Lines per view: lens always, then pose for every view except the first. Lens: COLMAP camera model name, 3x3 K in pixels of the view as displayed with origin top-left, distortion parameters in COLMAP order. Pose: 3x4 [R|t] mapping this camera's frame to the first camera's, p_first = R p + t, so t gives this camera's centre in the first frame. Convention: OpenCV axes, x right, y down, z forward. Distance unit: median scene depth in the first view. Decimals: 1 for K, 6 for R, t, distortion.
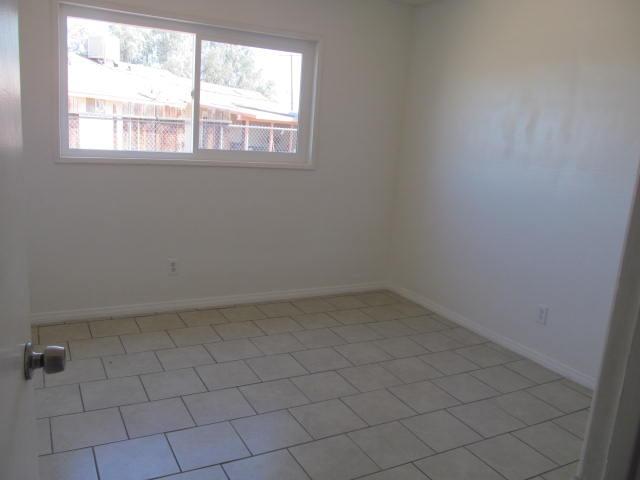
lens RADIAL K [[530.9, 0, 320.0], [0, 530.9, 240.0], [0, 0, 1]] dist [-0.050437, 0.005410]
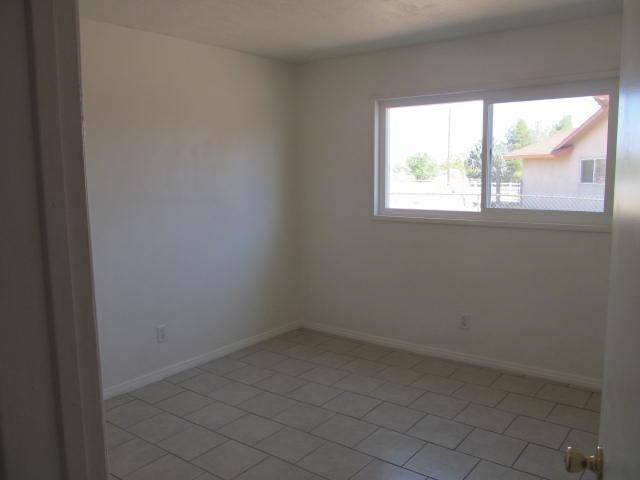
lens RADIAL K [[530.9, 0, 320.0], [0, 530.9, 240.0], [0, 0, 1]] dist [-0.050437, 0.005410]
pose [[0.397722, 0.033051, -0.916910, 0.647426], [-0.158555, 0.986792, -0.033205, -0.030031], [0.903702, 0.158587, 0.397709, 0.349800]]
